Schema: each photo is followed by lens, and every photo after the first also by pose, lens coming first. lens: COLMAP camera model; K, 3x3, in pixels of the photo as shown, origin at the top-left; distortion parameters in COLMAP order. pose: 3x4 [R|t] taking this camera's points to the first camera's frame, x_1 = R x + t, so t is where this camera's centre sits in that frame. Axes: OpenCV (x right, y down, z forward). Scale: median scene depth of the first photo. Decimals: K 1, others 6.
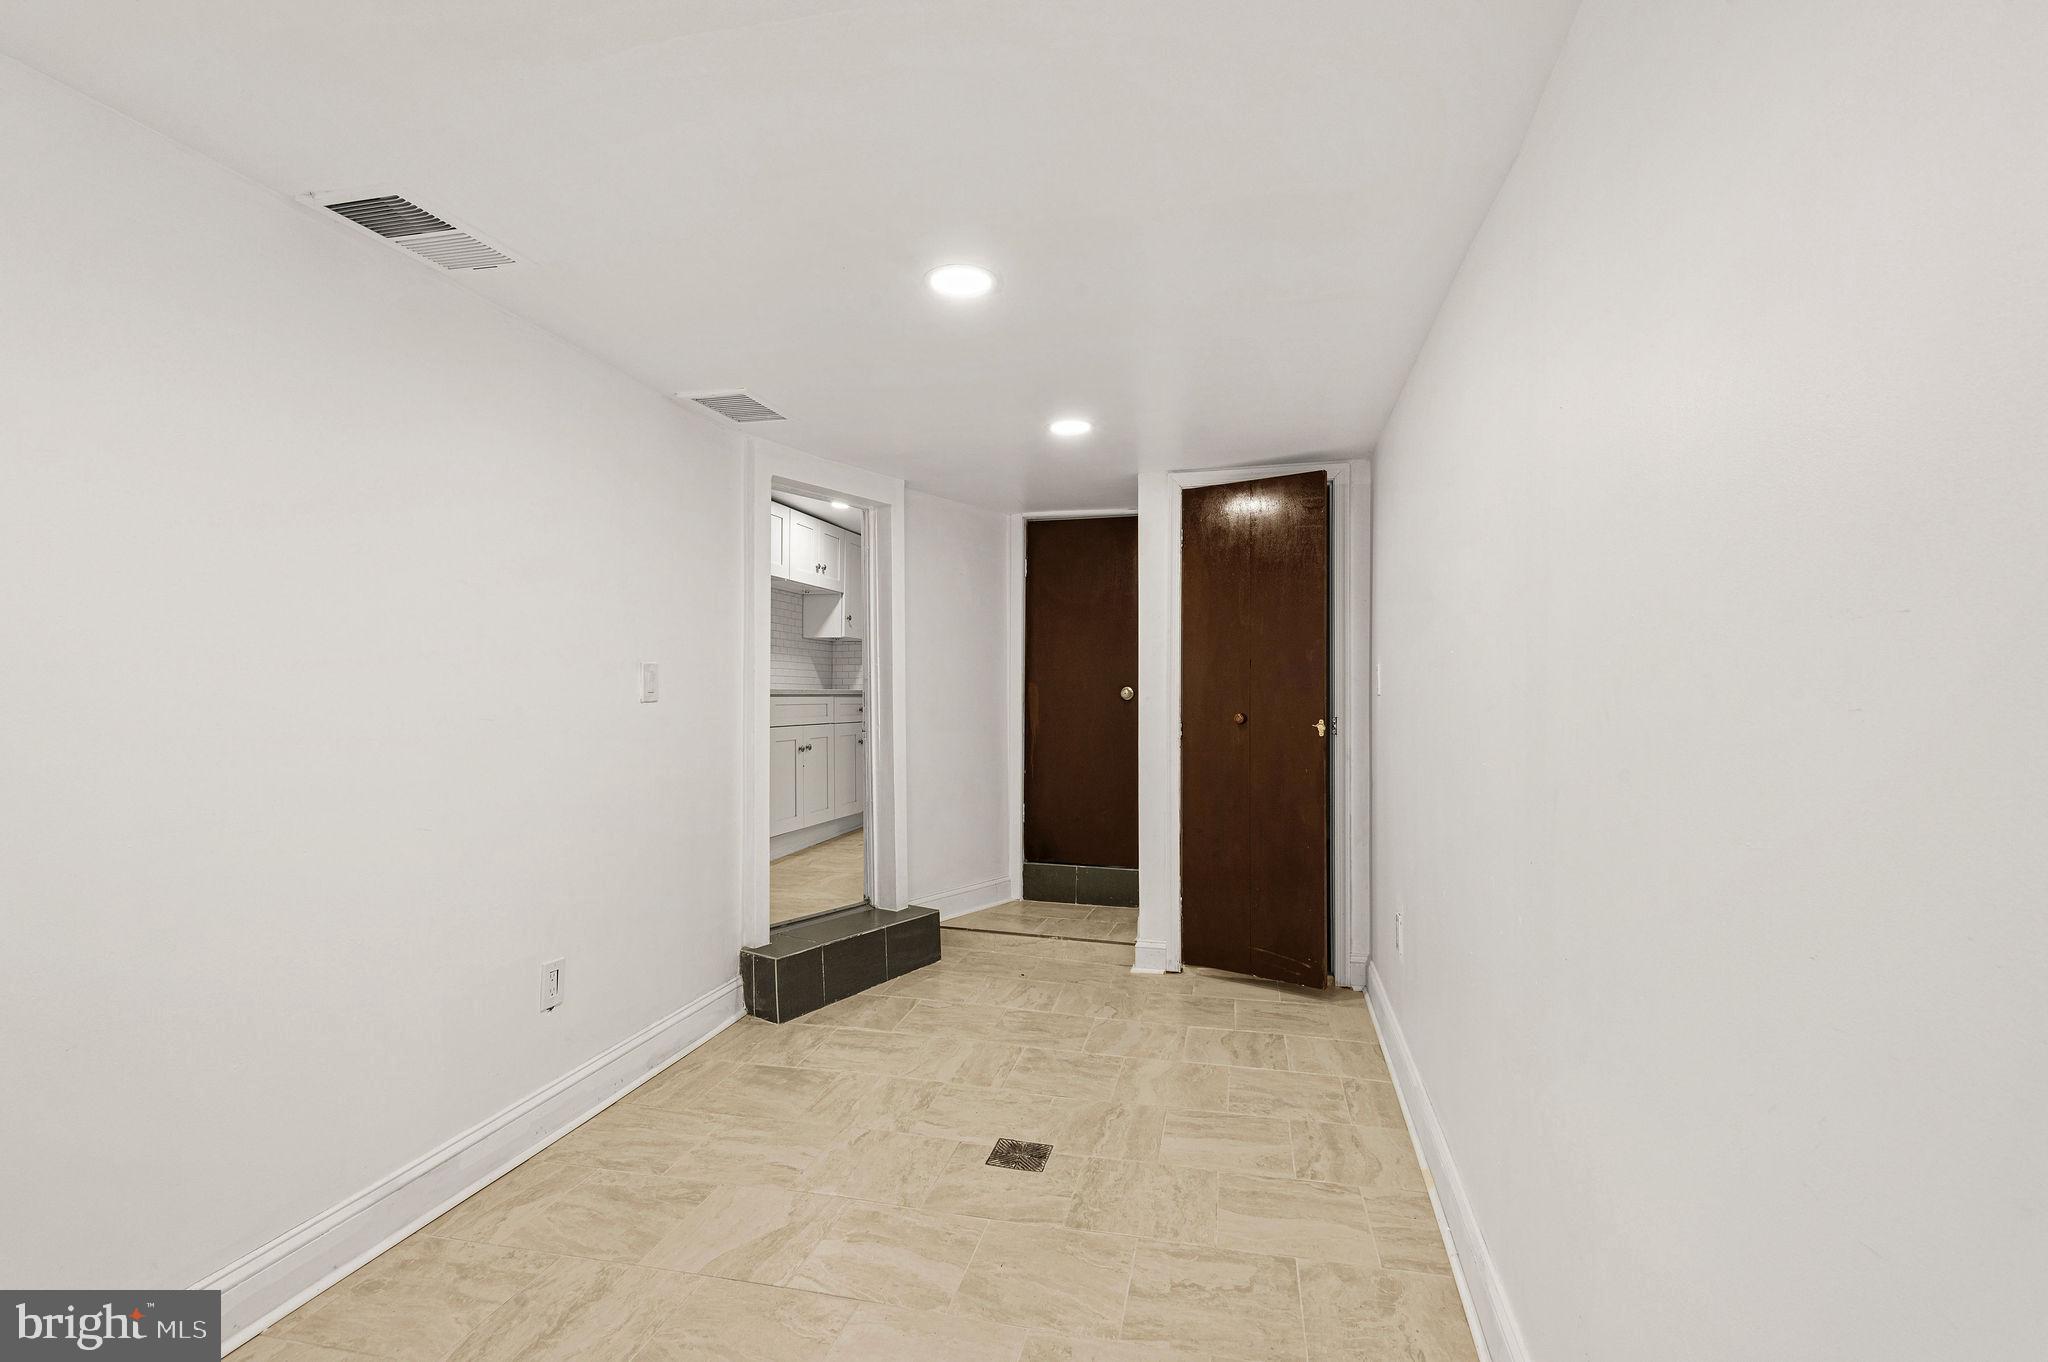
lens RADIAL K [[929.1, 0, 1027.4], [0, 929.1, 680.4], [0, 0, 1]] dist [0.000048, -0.001059]
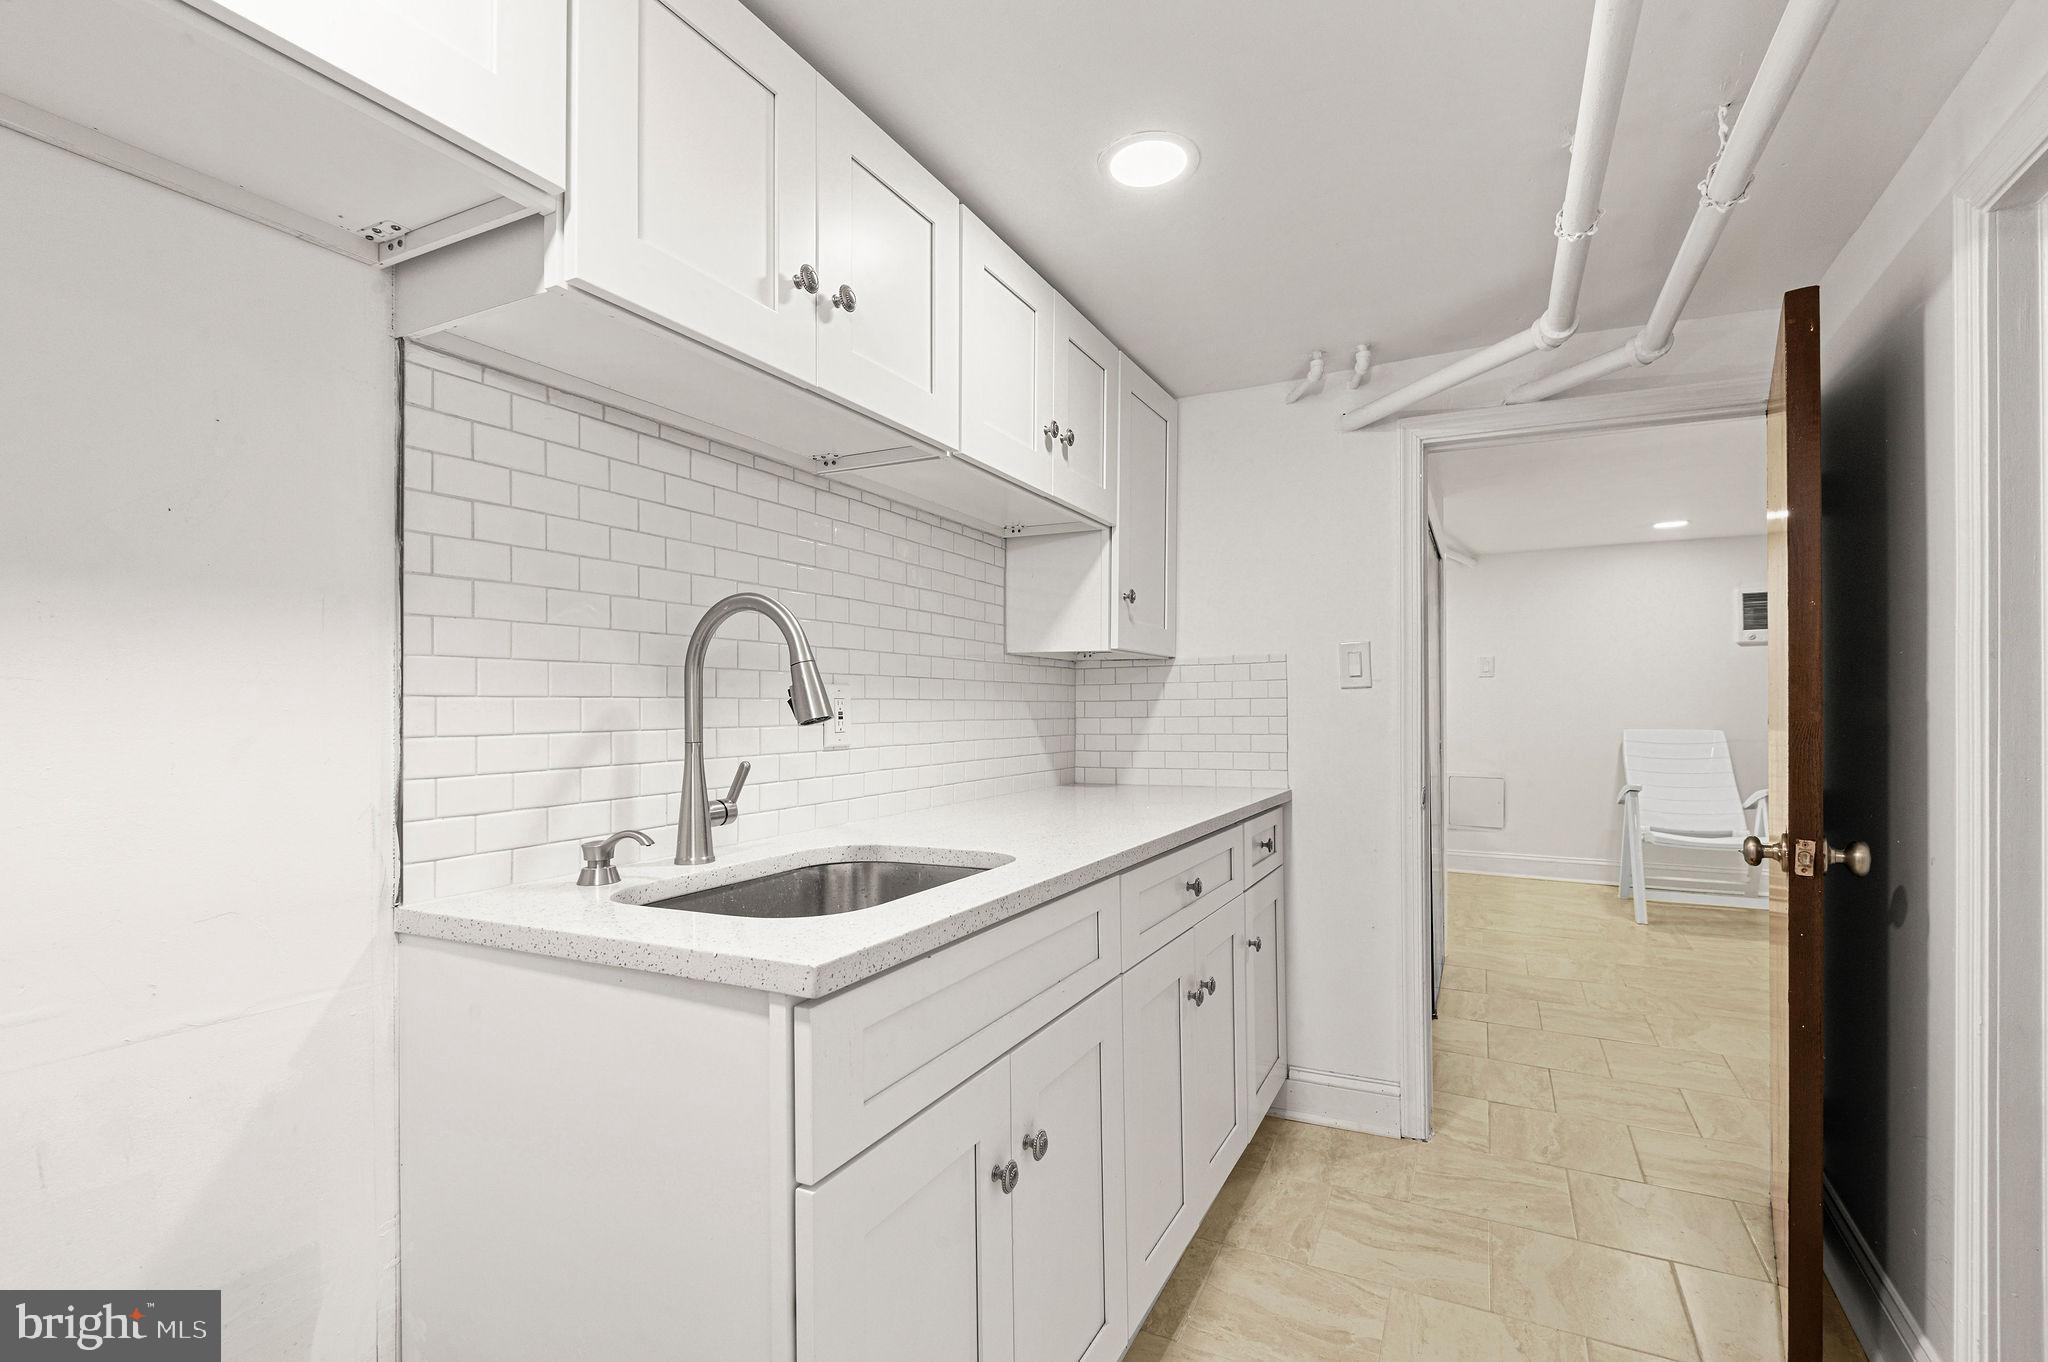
lens RADIAL K [[929.1, 0, 1025.8], [0, 929.1, 692.9], [0, 0, 1]] dist [0.000048, -0.001059]
pose [[0.976513, -0.004875, -0.215405, -0.151848], [0.002737, 0.999944, -0.010226, -0.025403], [0.215443, 0.009396, 0.976471, 0.631916]]
